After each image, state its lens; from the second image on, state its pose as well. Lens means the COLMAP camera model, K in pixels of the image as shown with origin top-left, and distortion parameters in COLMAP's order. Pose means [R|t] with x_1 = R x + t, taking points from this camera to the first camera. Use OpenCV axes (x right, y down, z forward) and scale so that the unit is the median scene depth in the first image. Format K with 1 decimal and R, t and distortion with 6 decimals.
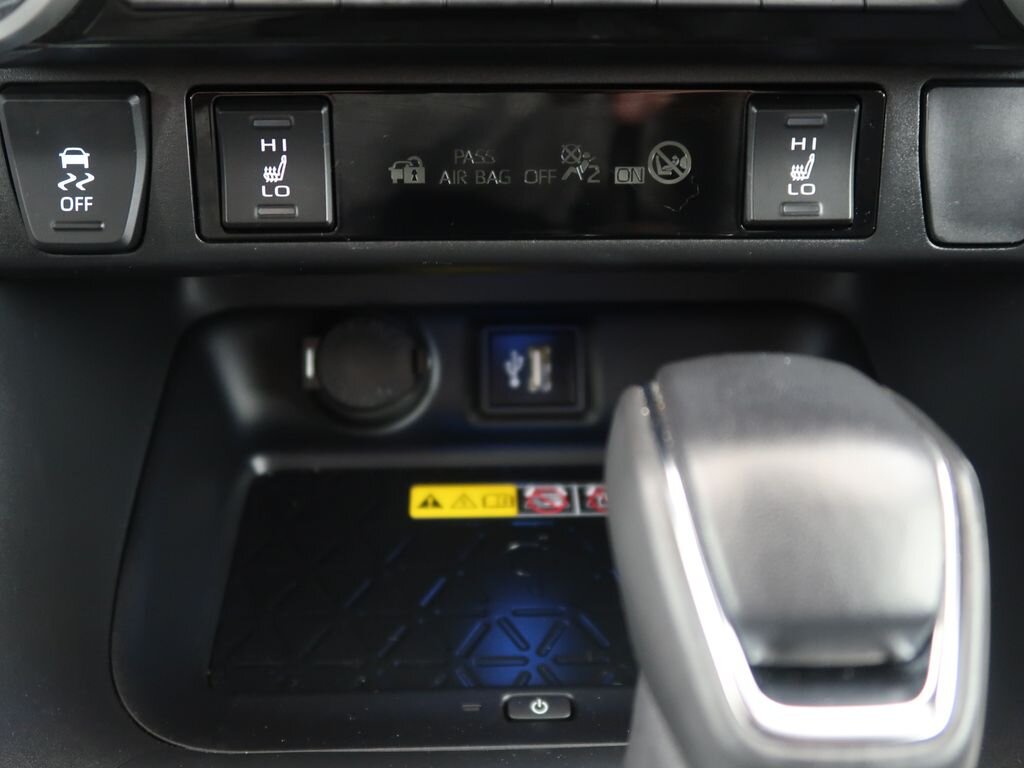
lens RADIAL K [[1291.6, 0, 516.4], [0, 1291.6, 383.5], [0, 0, 1]] dist [0.017645, 0.000000]
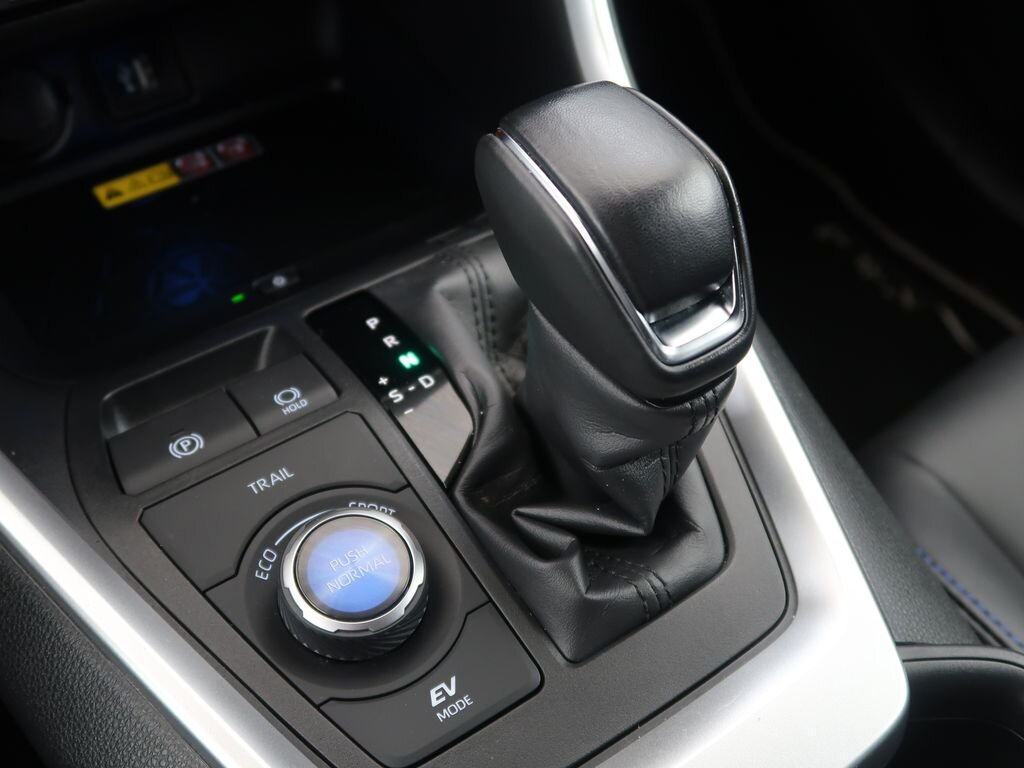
lens RADIAL K [[1291.6, 0, 509.1], [0, 1291.6, 380.7], [0, 0, 1]] dist [0.017645, 0.000000]
pose [[0.841076, -0.380890, 0.384076, -0.337712], [0.274823, 0.912477, 0.303081, -0.025797], [-0.465901, -0.149361, 0.872140, -0.408433]]
